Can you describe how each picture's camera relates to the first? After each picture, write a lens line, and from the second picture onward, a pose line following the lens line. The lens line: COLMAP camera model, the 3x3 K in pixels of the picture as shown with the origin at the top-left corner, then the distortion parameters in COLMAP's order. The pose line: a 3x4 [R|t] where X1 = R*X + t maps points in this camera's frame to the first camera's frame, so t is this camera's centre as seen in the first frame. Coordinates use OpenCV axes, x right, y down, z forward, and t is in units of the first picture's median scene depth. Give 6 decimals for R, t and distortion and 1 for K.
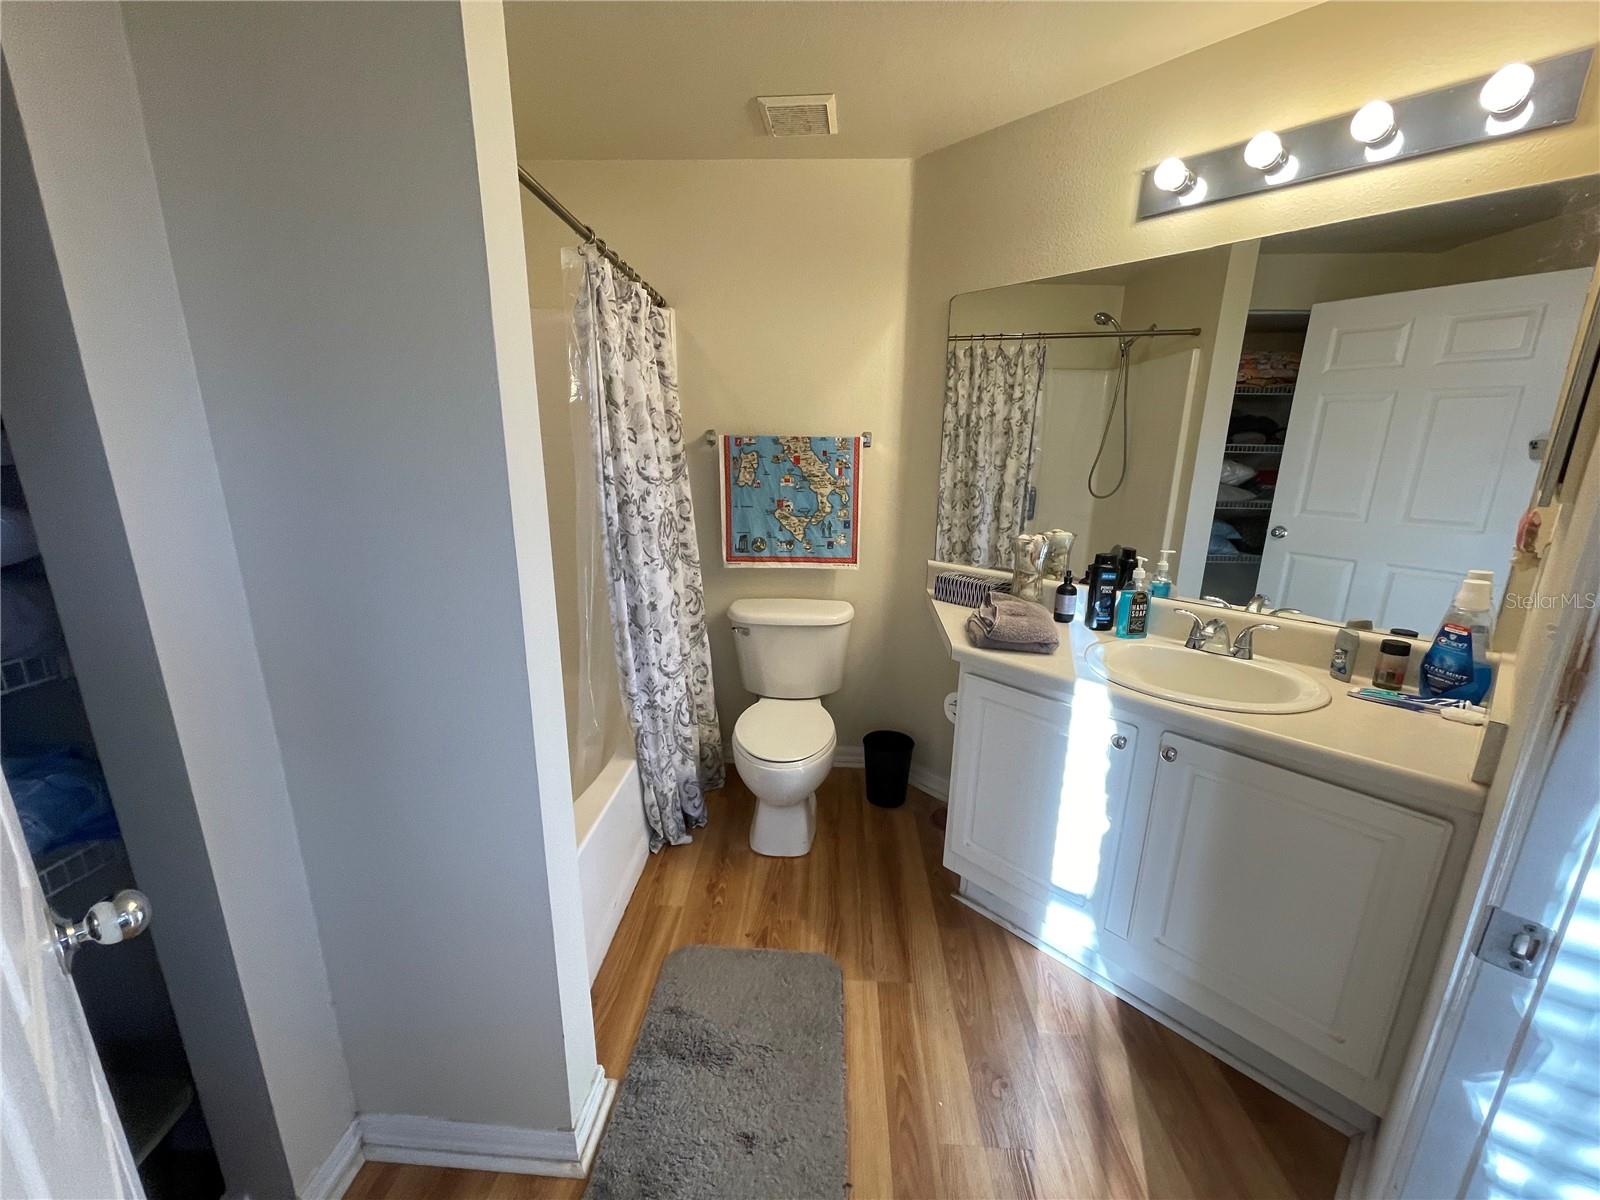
lens RADIAL K [[645.3, 0, 797.2], [0, 645.3, 605.0], [0, 0, 1]] dist [0.001023, 0.000047]
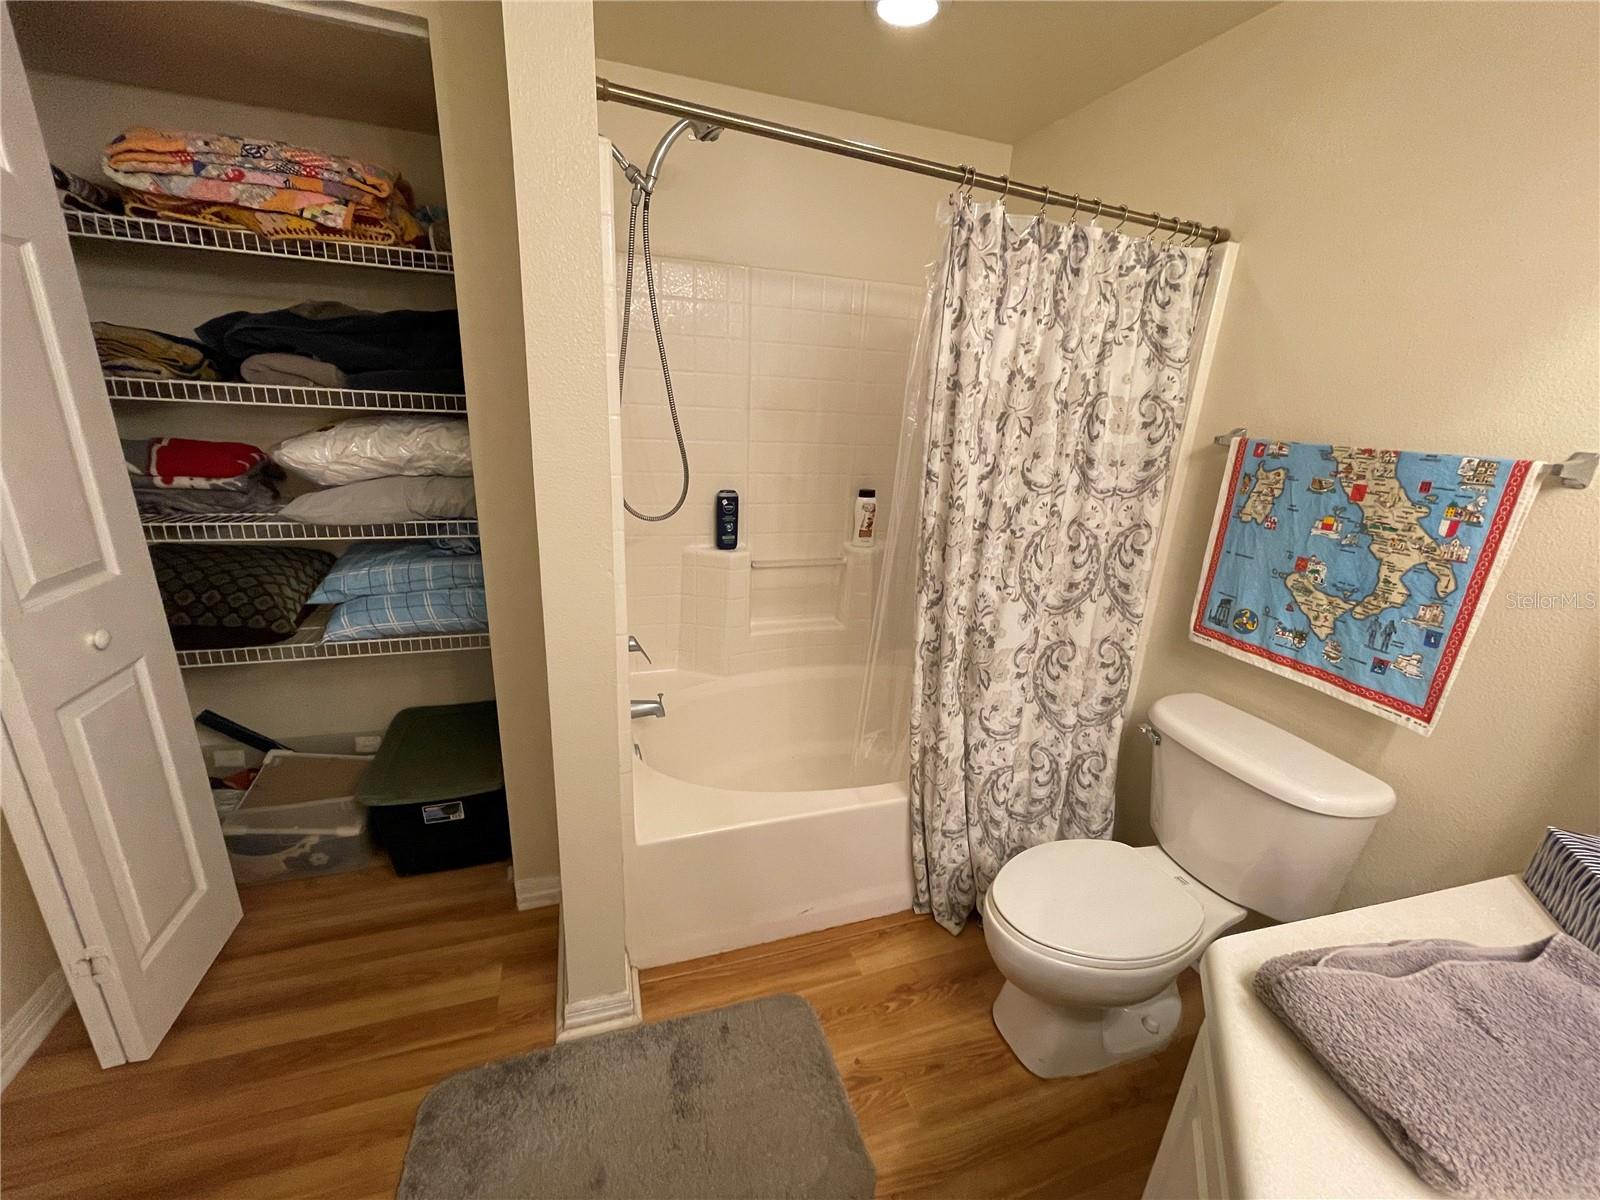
lens RADIAL K [[645.3, 0, 797.2], [0, 645.3, 605.0], [0, 0, 1]] dist [0.001023, 0.000047]
pose [[0.369057, 0.292882, -0.882053, 0.323266], [-0.283181, 0.939359, 0.193426, -0.109083], [0.885215, 0.178396, 0.429615, 0.376684]]
